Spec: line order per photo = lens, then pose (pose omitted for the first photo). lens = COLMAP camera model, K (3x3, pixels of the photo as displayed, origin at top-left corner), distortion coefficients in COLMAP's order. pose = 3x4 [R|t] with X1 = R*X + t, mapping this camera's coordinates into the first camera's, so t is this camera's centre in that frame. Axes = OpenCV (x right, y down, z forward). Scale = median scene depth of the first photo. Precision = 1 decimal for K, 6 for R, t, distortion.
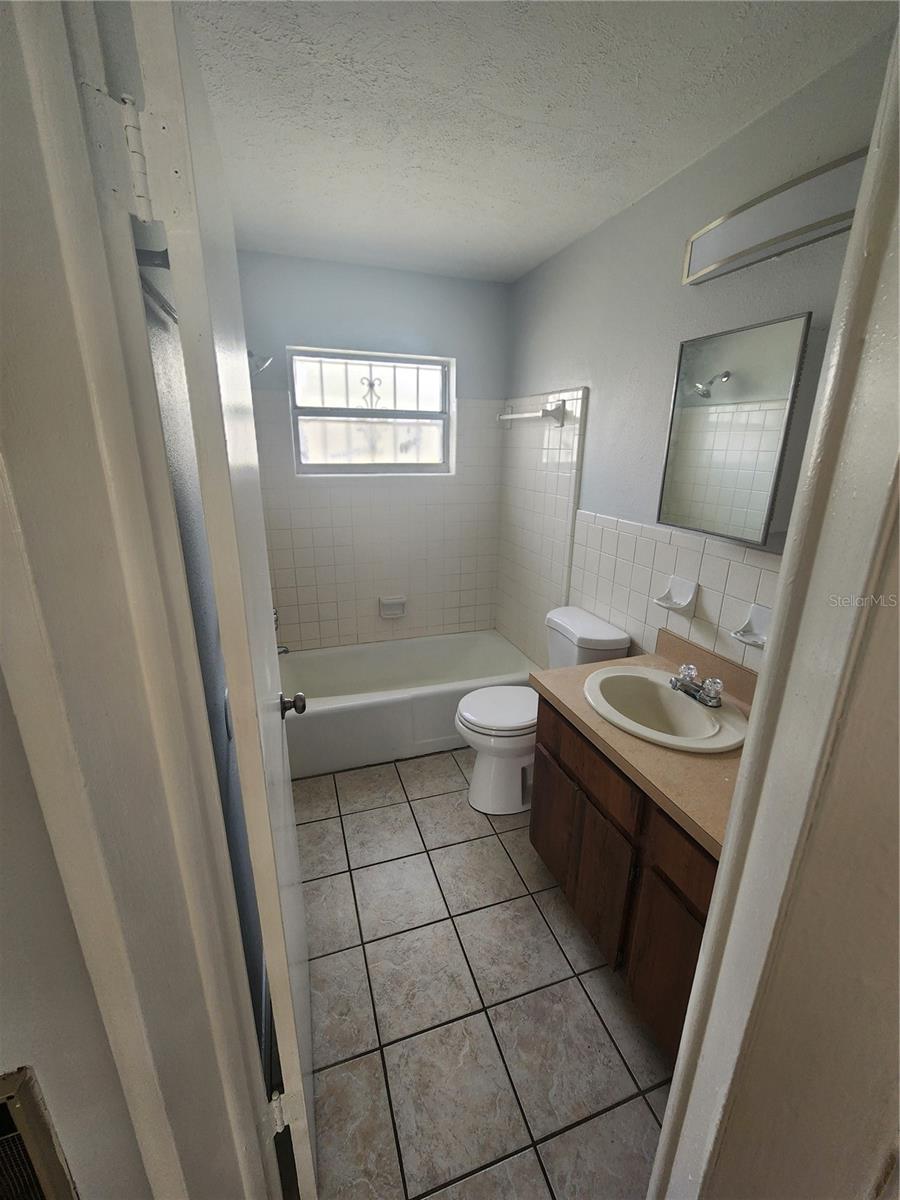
lens RADIAL K [[490.5, 0, 452.3], [0, 490.5, 597.3], [0, 0, 1]] dist [-0.002390, 0.000079]
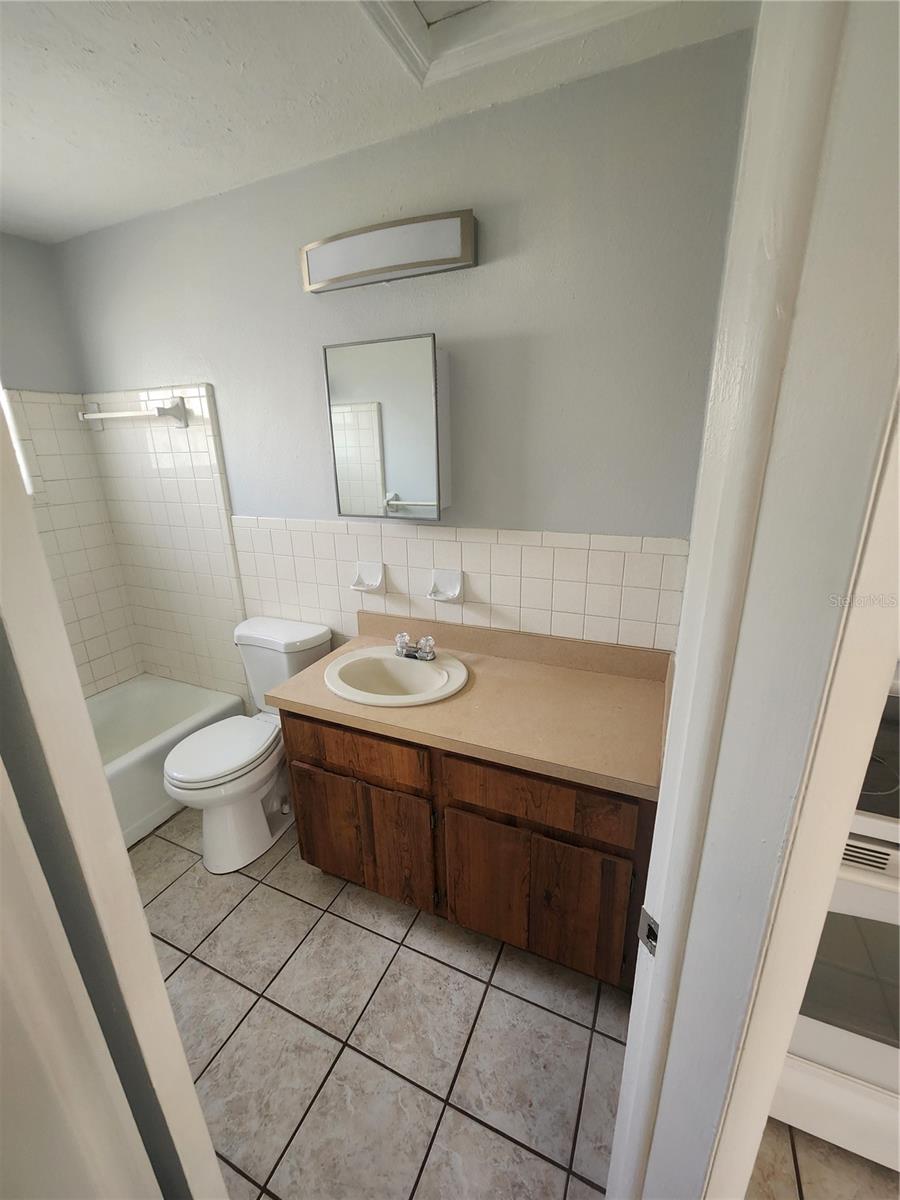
lens RADIAL K [[487.3, 0, 450.0], [0, 487.3, 600.0], [0, 0, 1]] dist [-0.001437, -0.000452]
pose [[0.685579, -0.249535, 0.683896, -0.176001], [0.246566, 0.963489, 0.104378, -0.024629], [-0.684972, 0.097066, 0.722074, 0.080394]]
